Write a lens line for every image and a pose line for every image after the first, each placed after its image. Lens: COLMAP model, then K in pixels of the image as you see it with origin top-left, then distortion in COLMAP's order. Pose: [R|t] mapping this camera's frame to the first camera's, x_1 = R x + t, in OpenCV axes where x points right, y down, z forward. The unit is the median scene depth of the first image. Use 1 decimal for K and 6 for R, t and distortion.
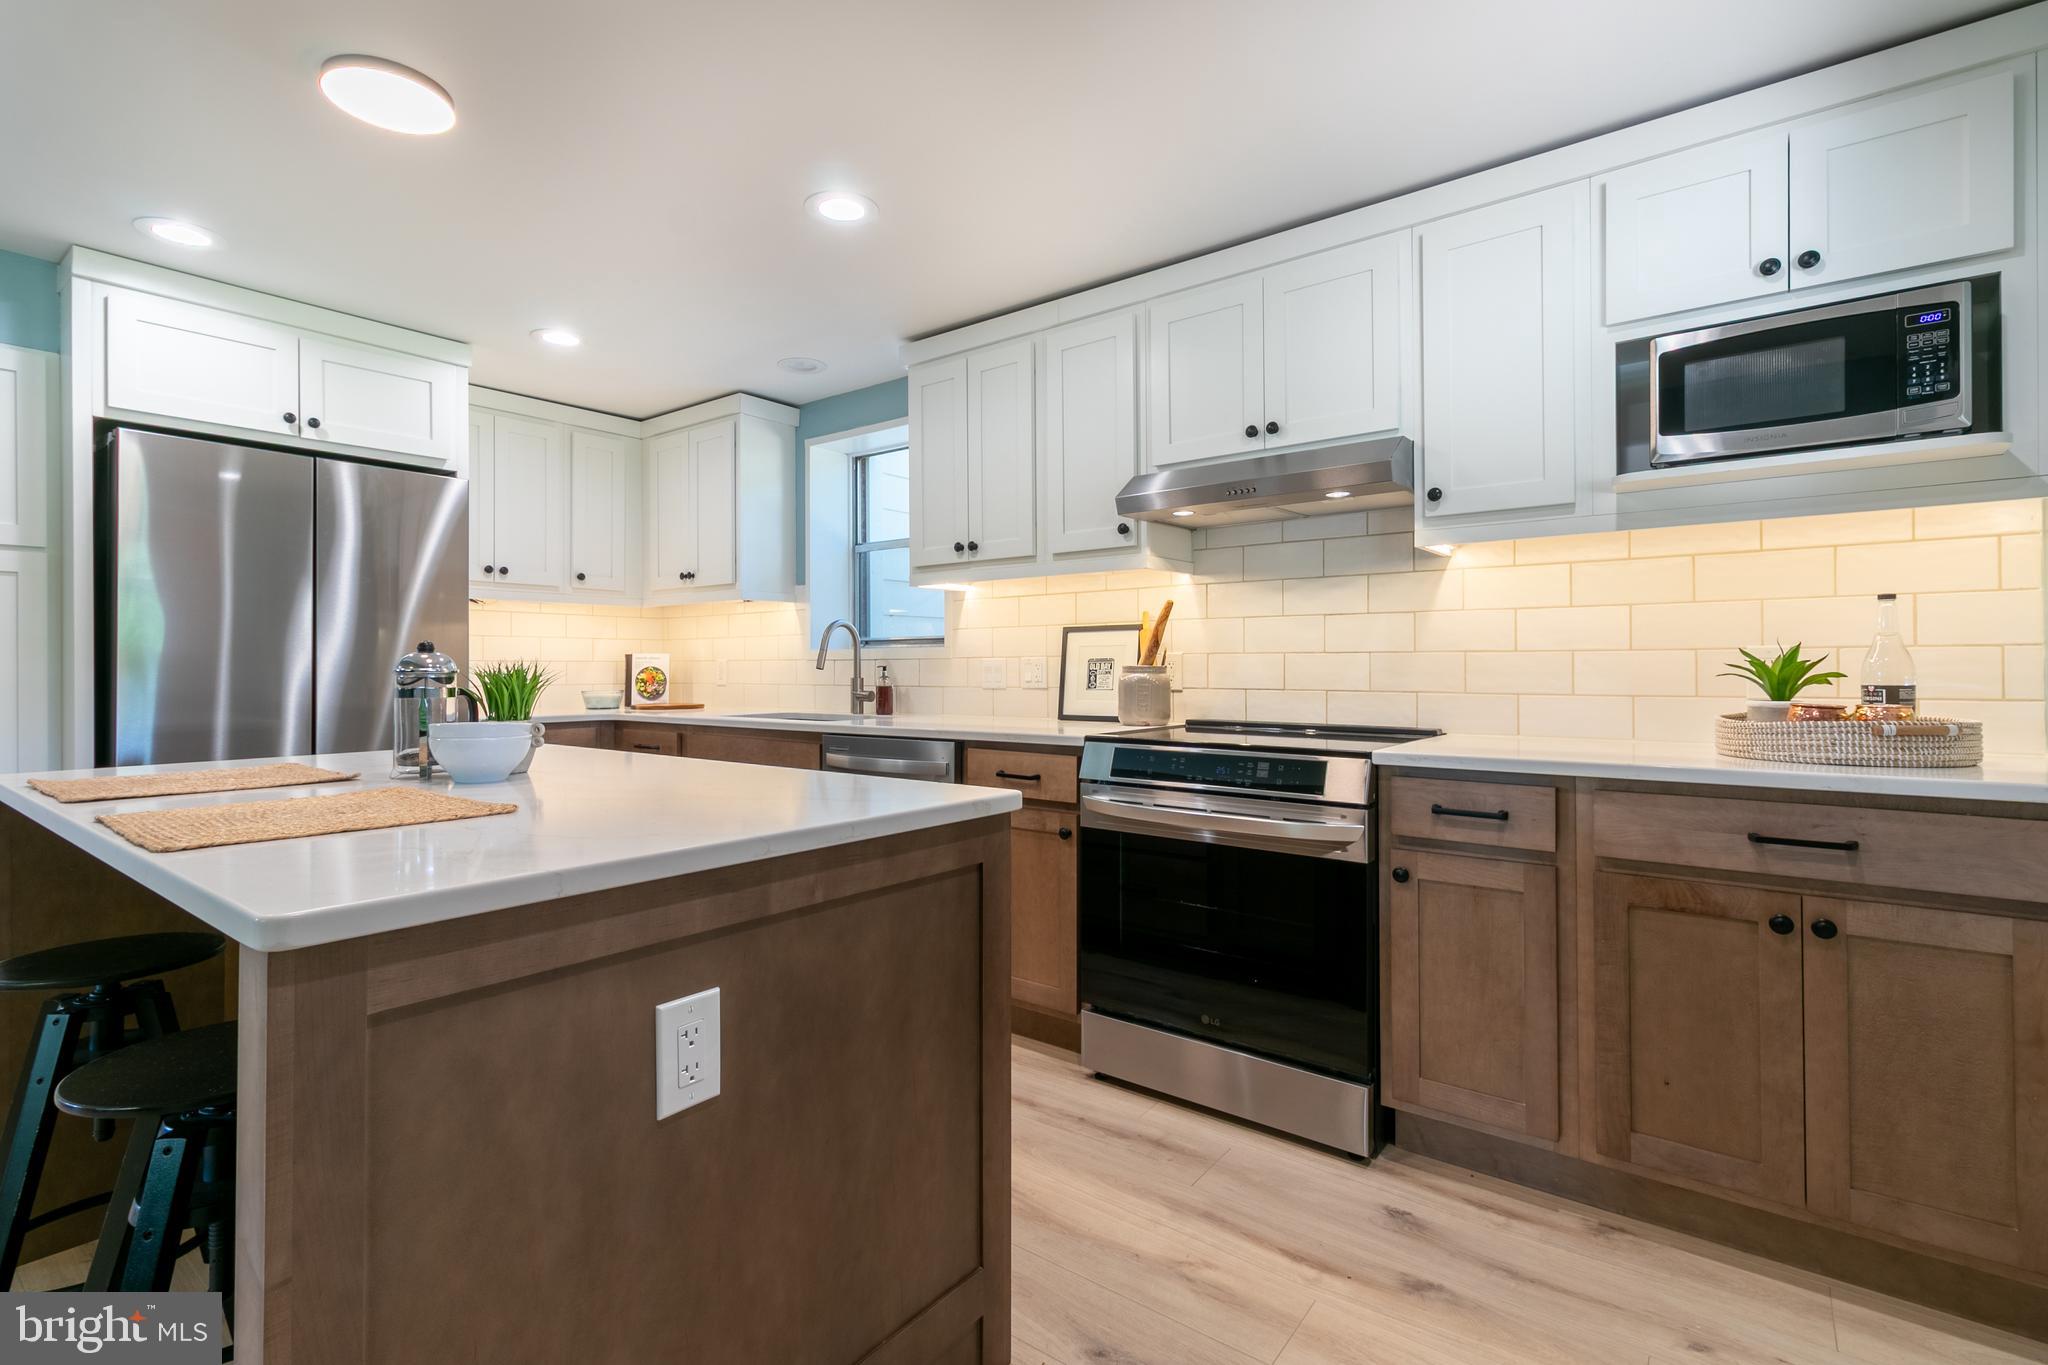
lens RADIAL K [[936.3, 0, 1014.4], [0, 936.3, 664.1], [0, 0, 1]] dist [0.003684, 0.000202]
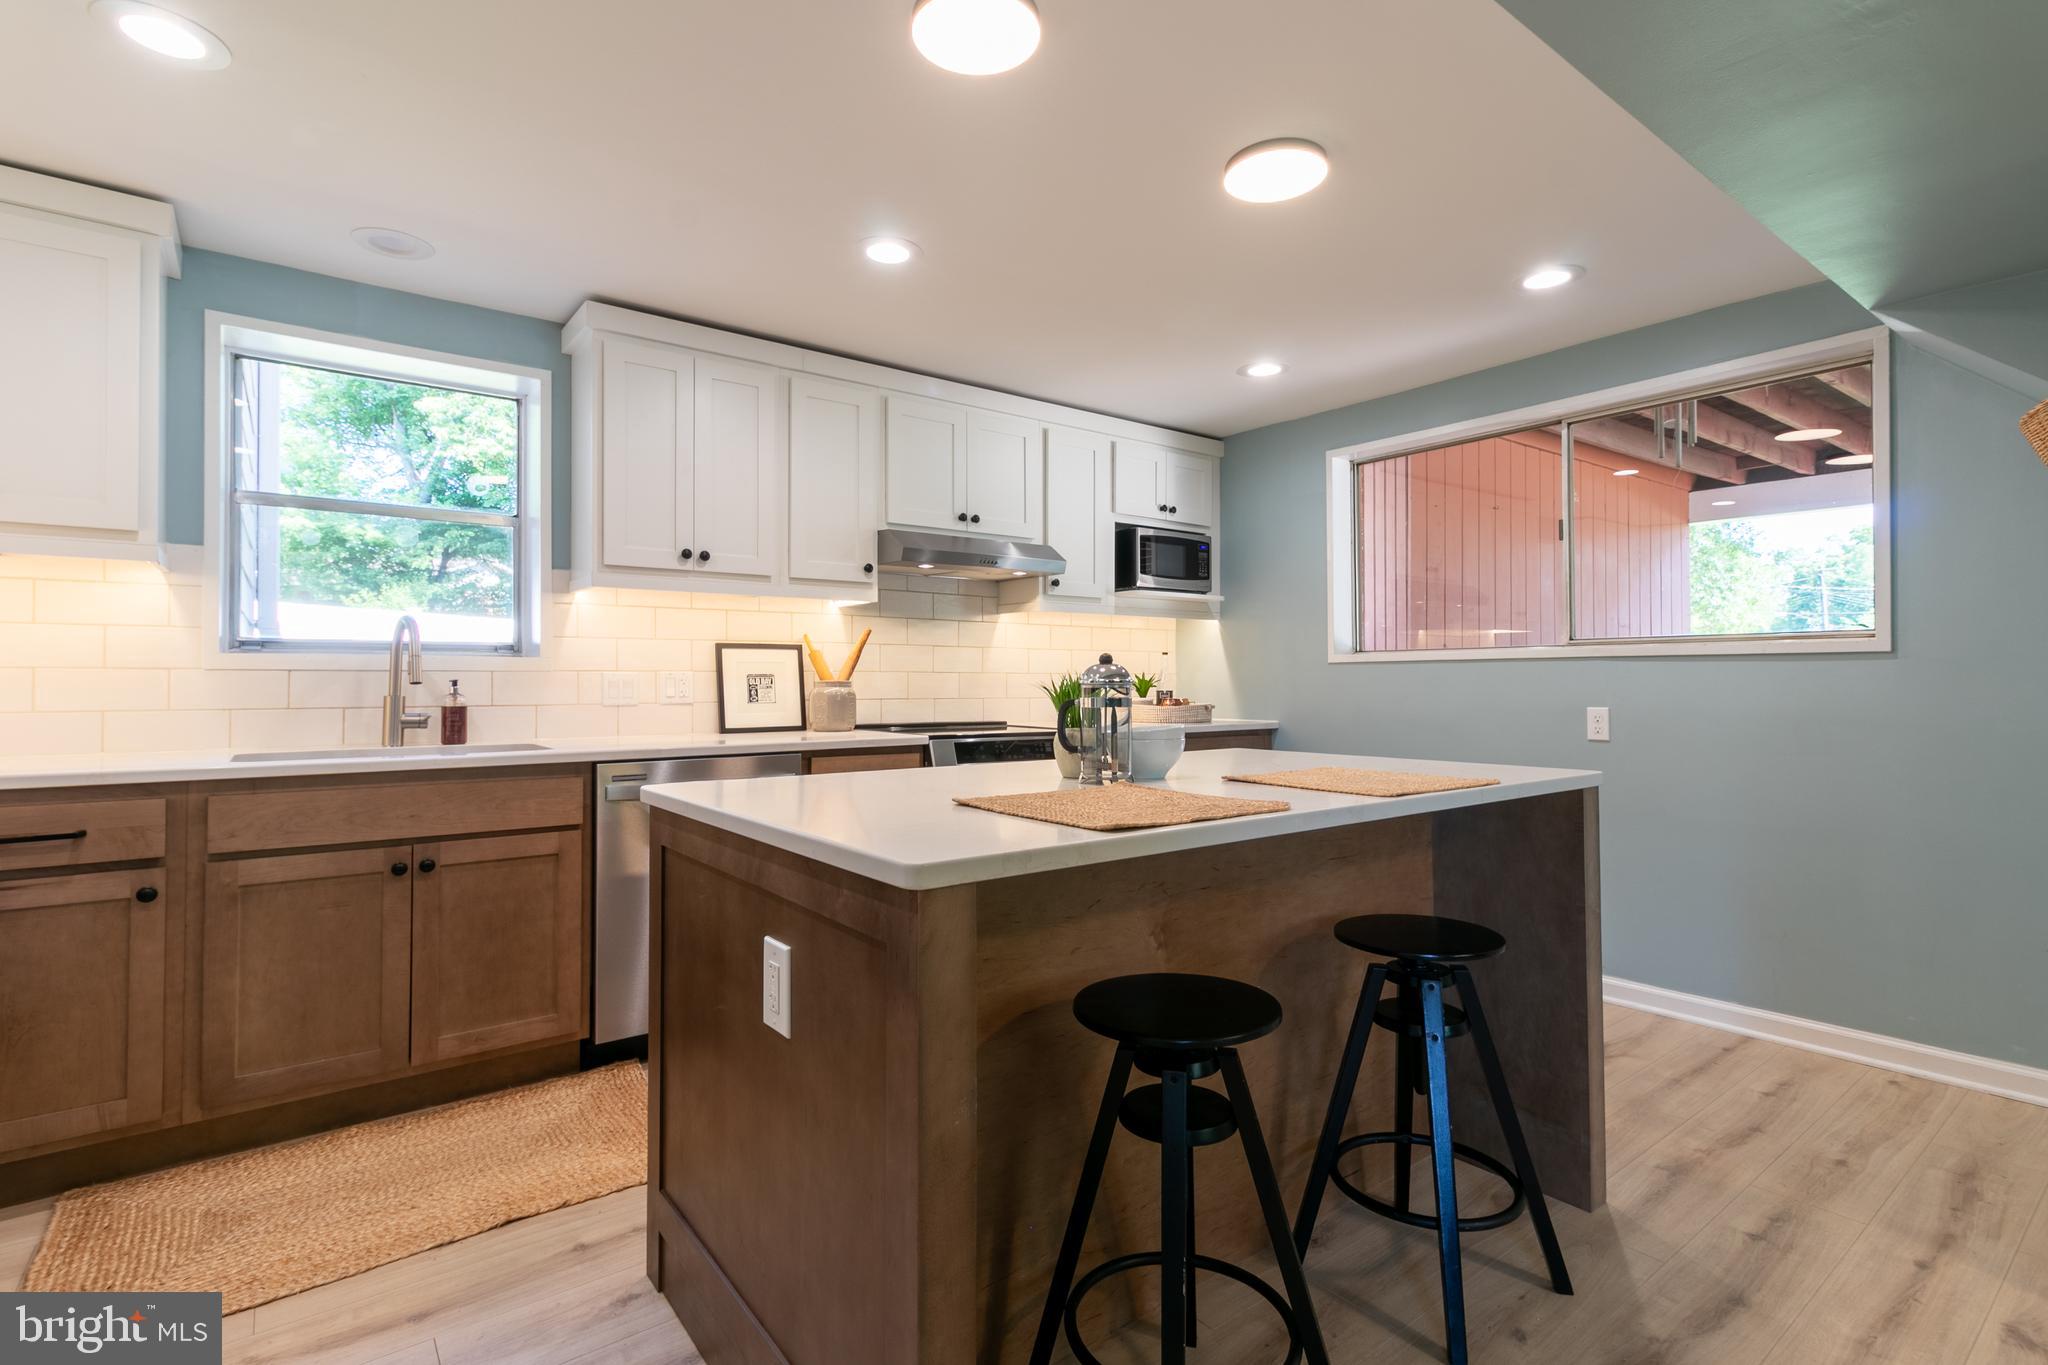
lens RADIAL K [[946.6, 0, 1002.7], [0, 946.6, 669.9], [0, 0, 1]] dist [0.009974, -0.000208]
pose [[0.276255, 0.016723, 0.960939, -1.091279], [-0.002819, 0.999858, -0.016590, 0.007960], [-0.961080, 0.001874, 0.276263, 0.530669]]
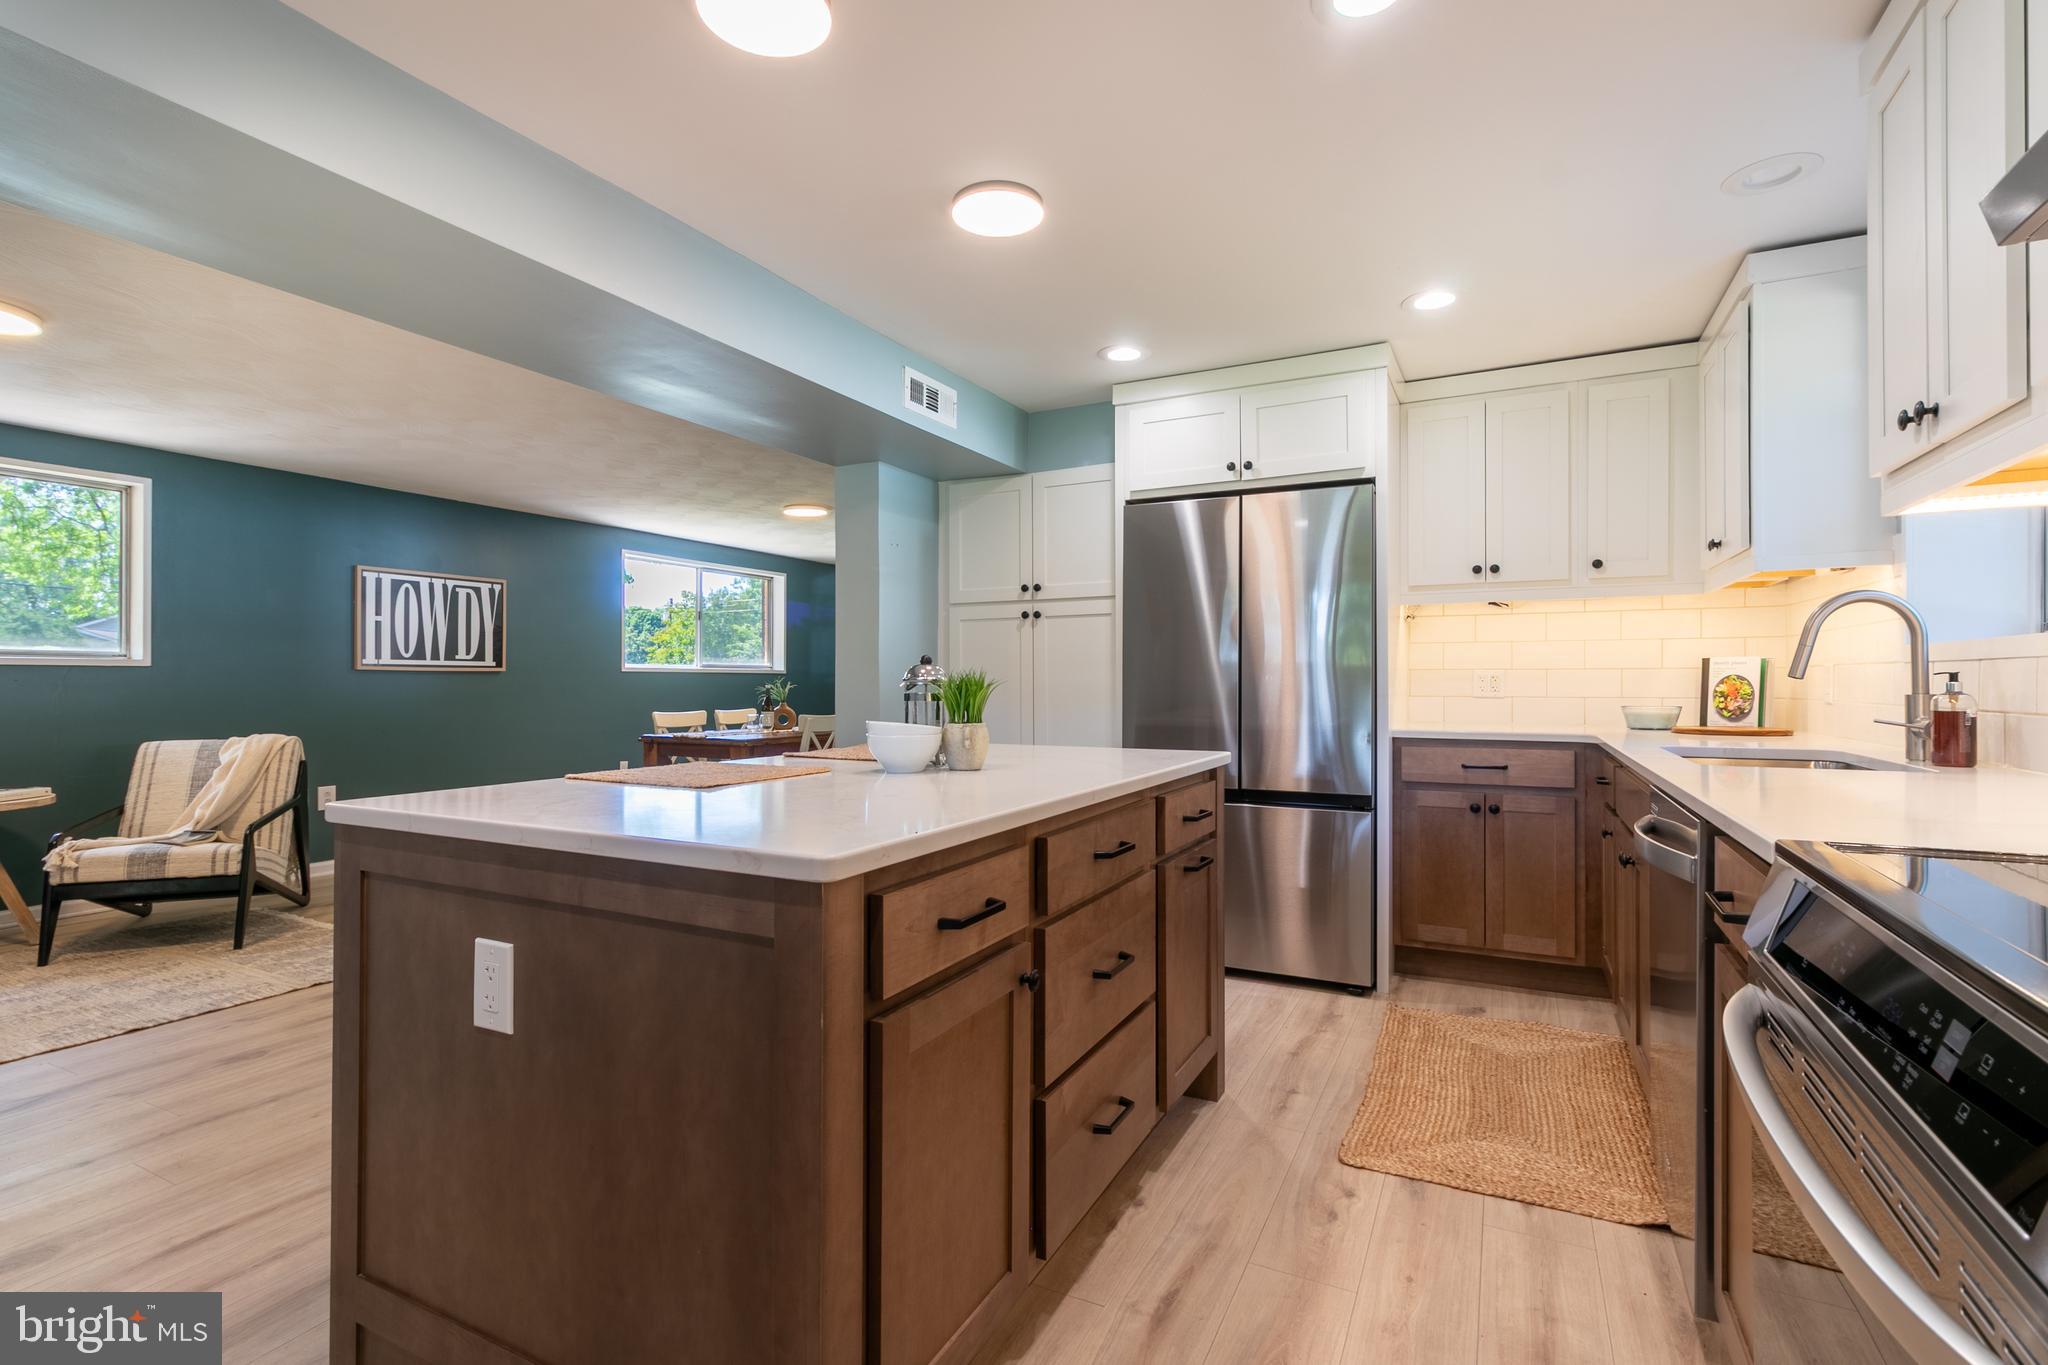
lens RADIAL K [[960.6, 0, 1020.9], [0, 960.6, 667.3], [0, 0, 1]] dist [0.002605, -0.000081]
pose [[0.186936, -0.012042, -0.982298, 0.414243], [0.005327, 0.999923, -0.011245, 0.003862], [0.982358, -0.003130, 0.186985, 0.577459]]
